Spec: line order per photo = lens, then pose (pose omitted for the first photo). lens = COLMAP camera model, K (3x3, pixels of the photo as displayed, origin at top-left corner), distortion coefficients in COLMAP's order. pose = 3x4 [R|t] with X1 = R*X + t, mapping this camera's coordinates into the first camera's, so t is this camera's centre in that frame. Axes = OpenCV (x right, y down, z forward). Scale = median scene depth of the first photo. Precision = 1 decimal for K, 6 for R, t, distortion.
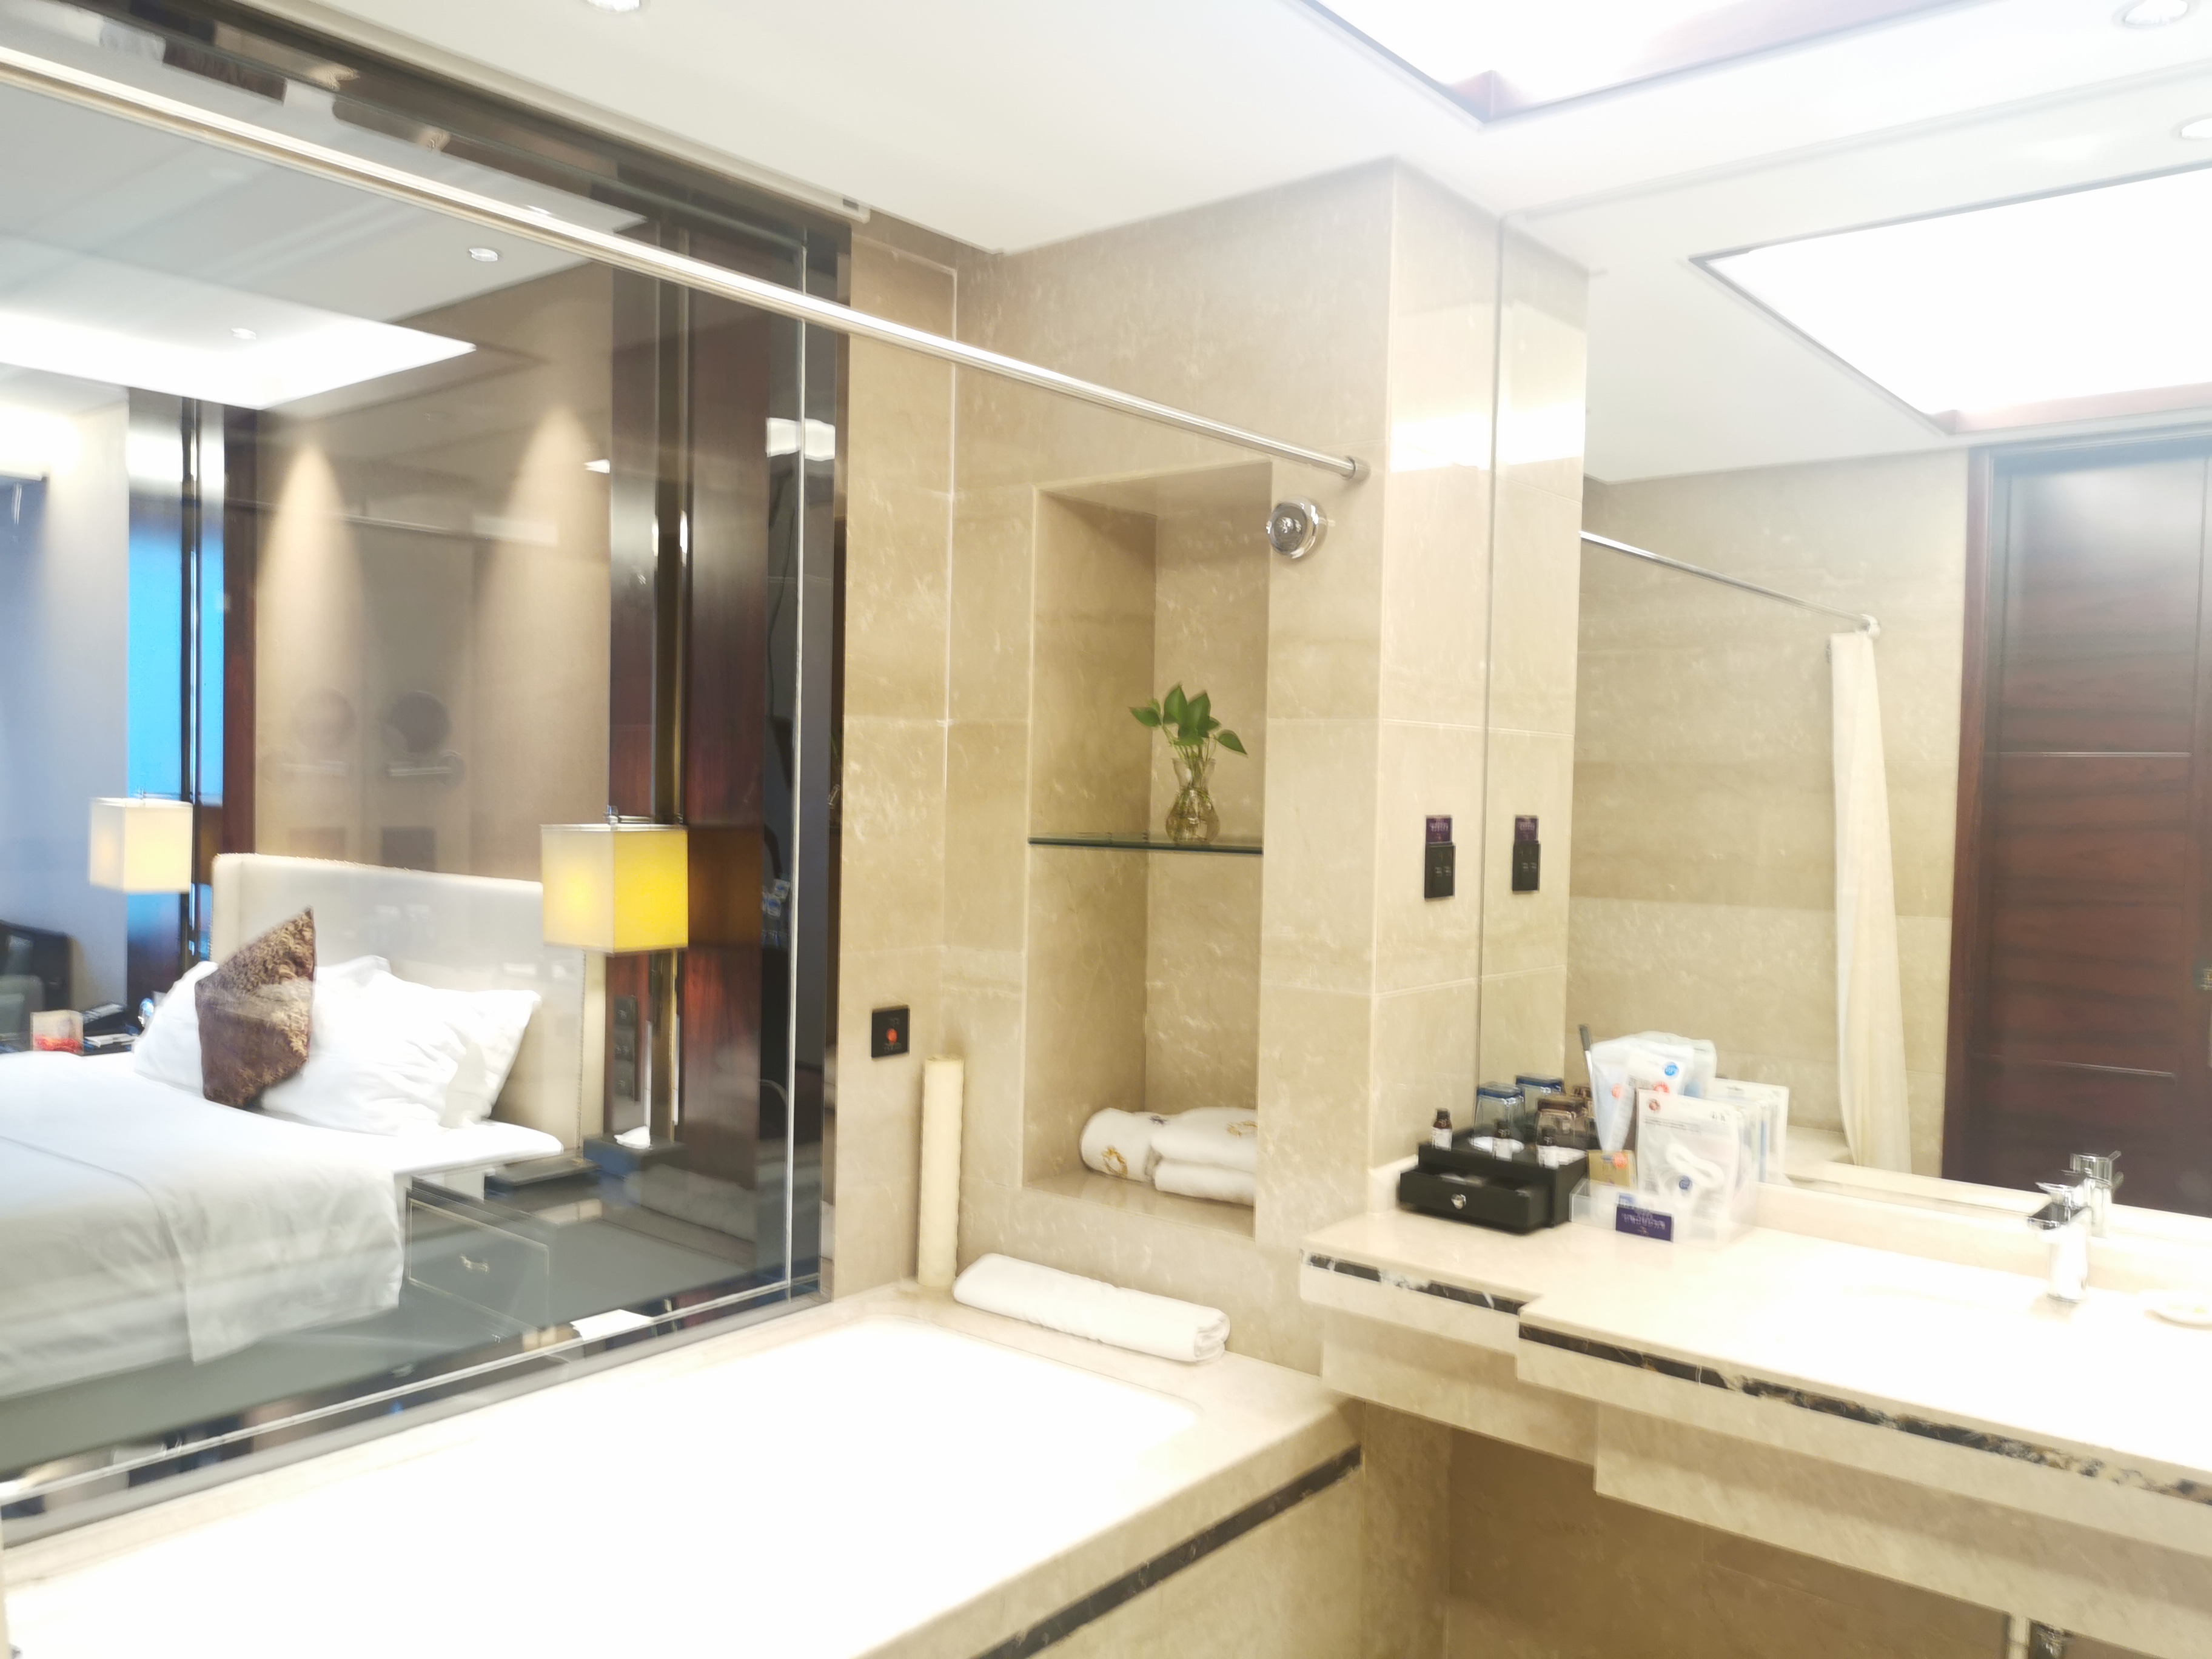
lens RADIAL K [[1704.2, 0, 1106.0], [0, 1704.2, 829.5], [0, 0, 1]] dist [0.000927, 0.067173]
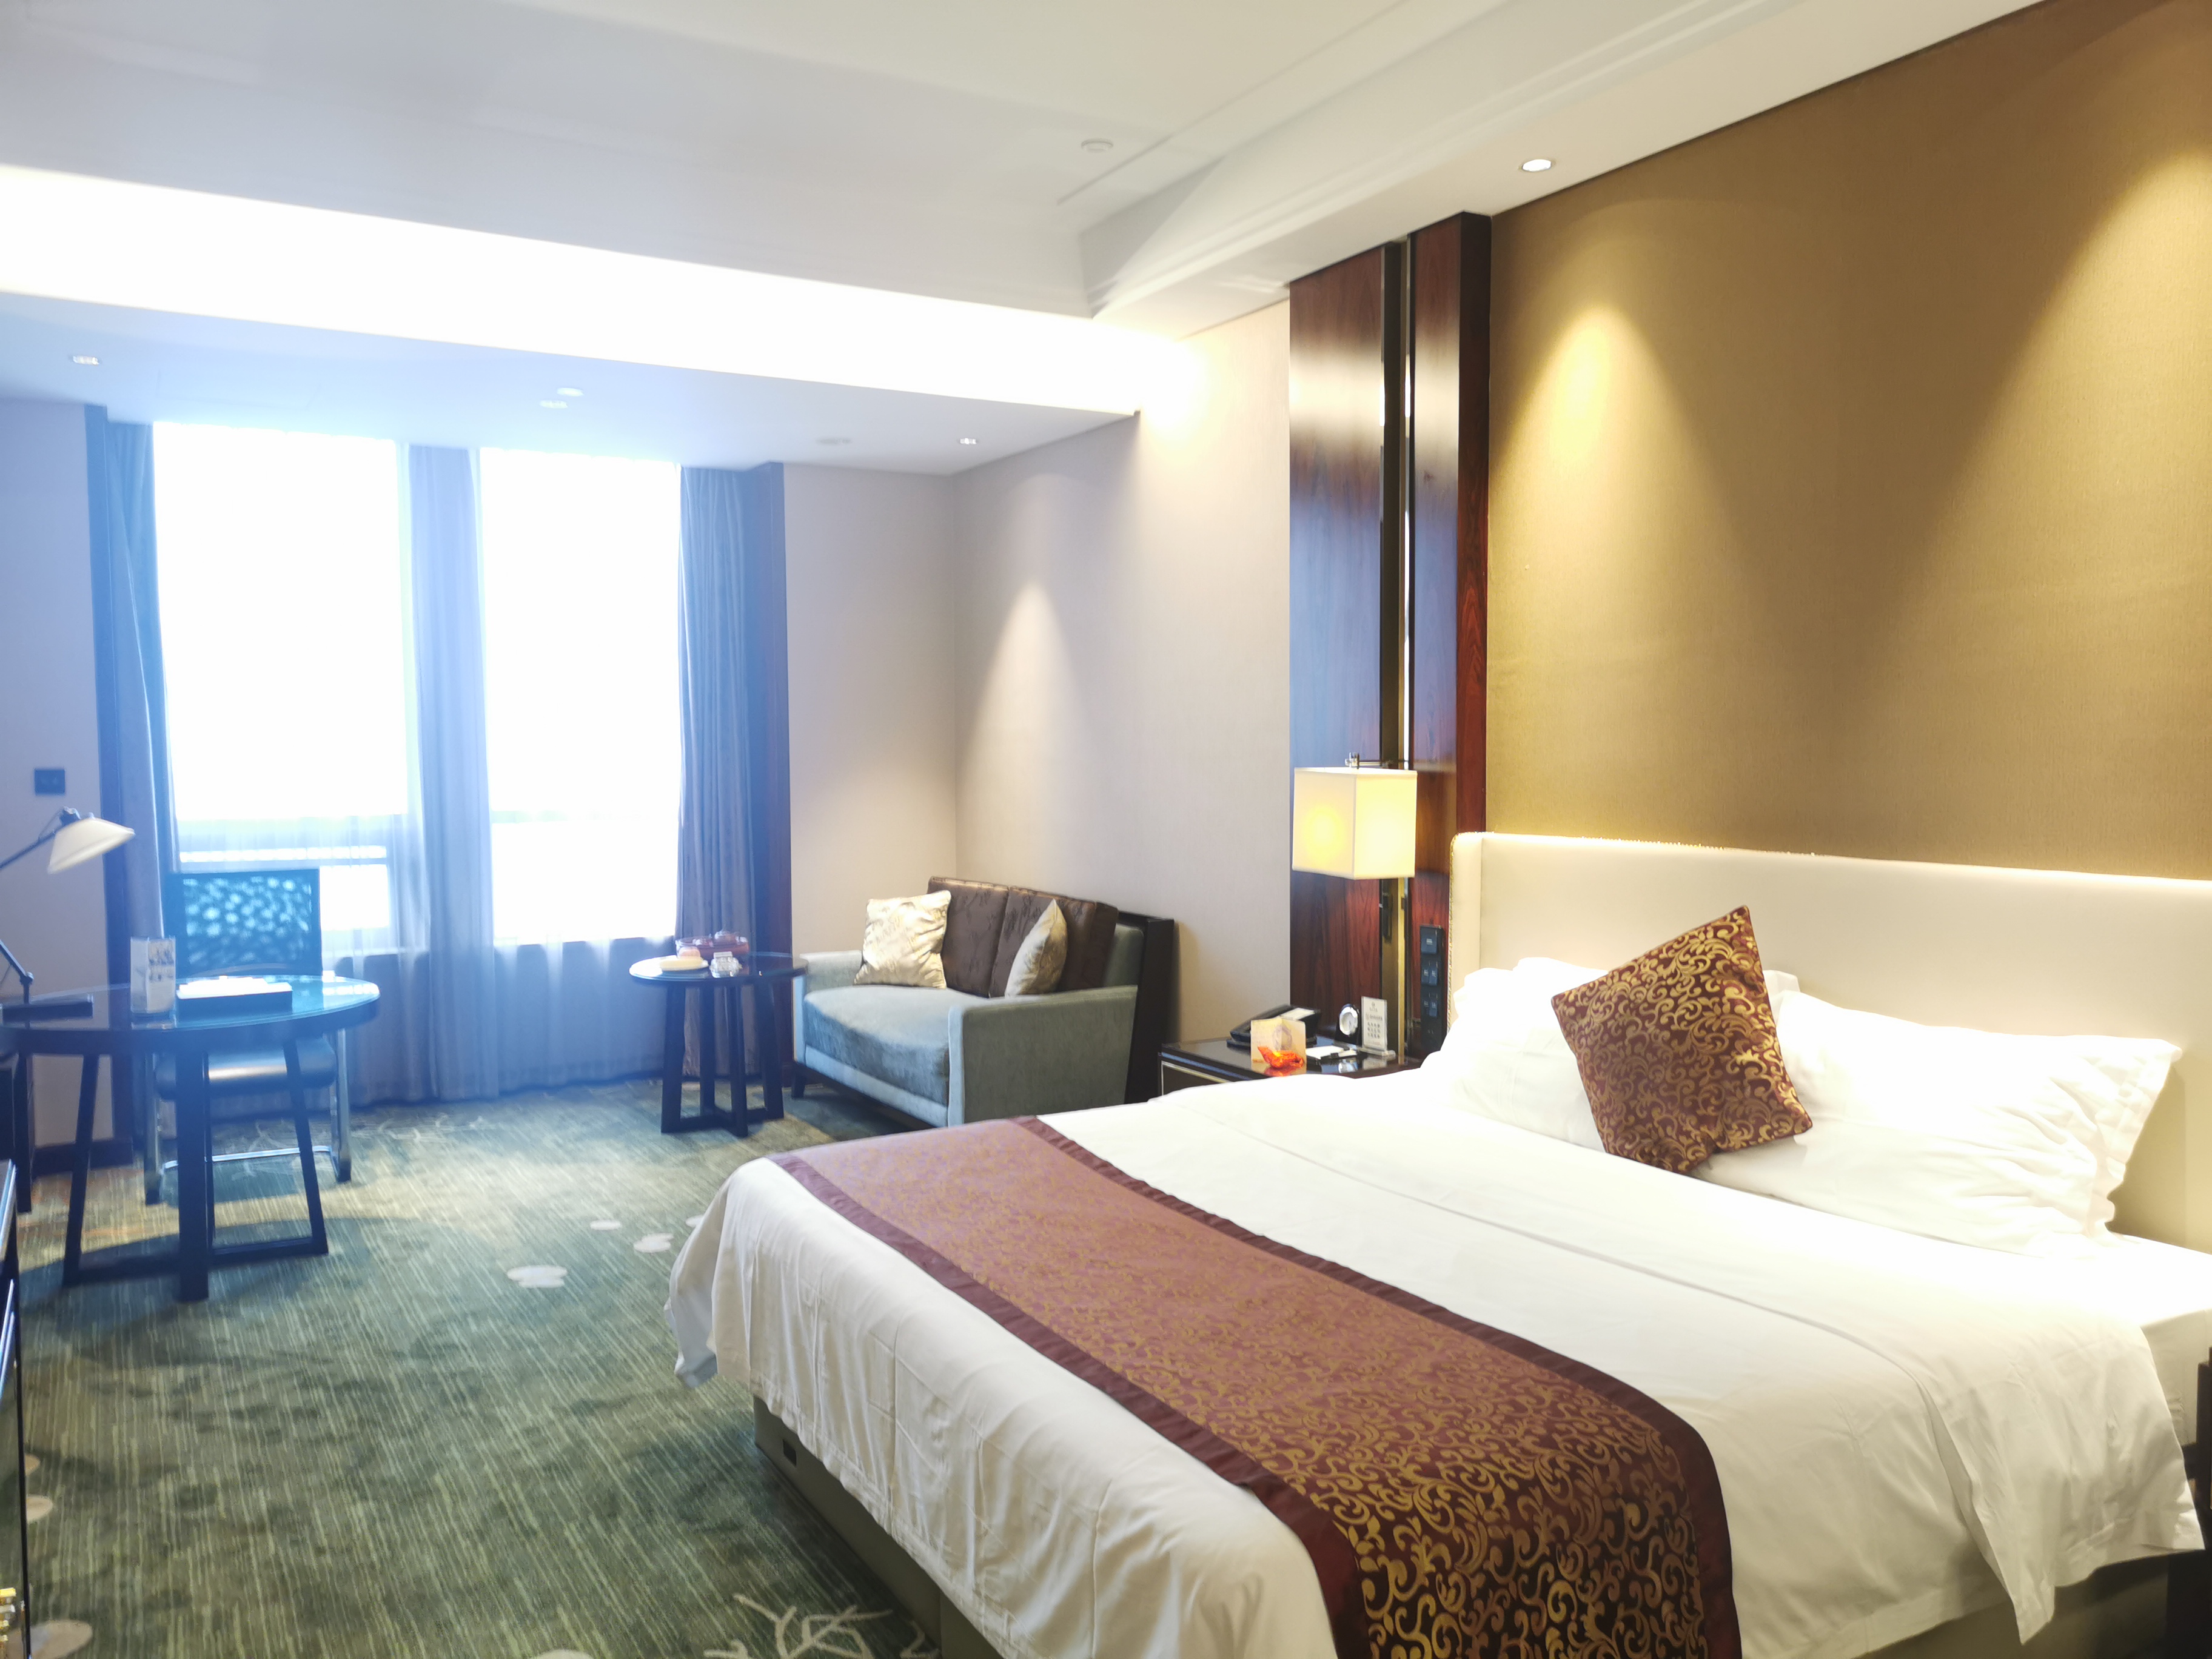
lens RADIAL K [[1704.2, 0, 1106.0], [0, 1704.2, 829.5], [0, 0, 1]] dist [0.000927, 0.067173]
pose [[0.934750, -0.011711, -0.355114, -0.473506], [0.023254, 0.999330, 0.028254, -0.015765], [0.354545, -0.034668, 0.934396, 0.217360]]
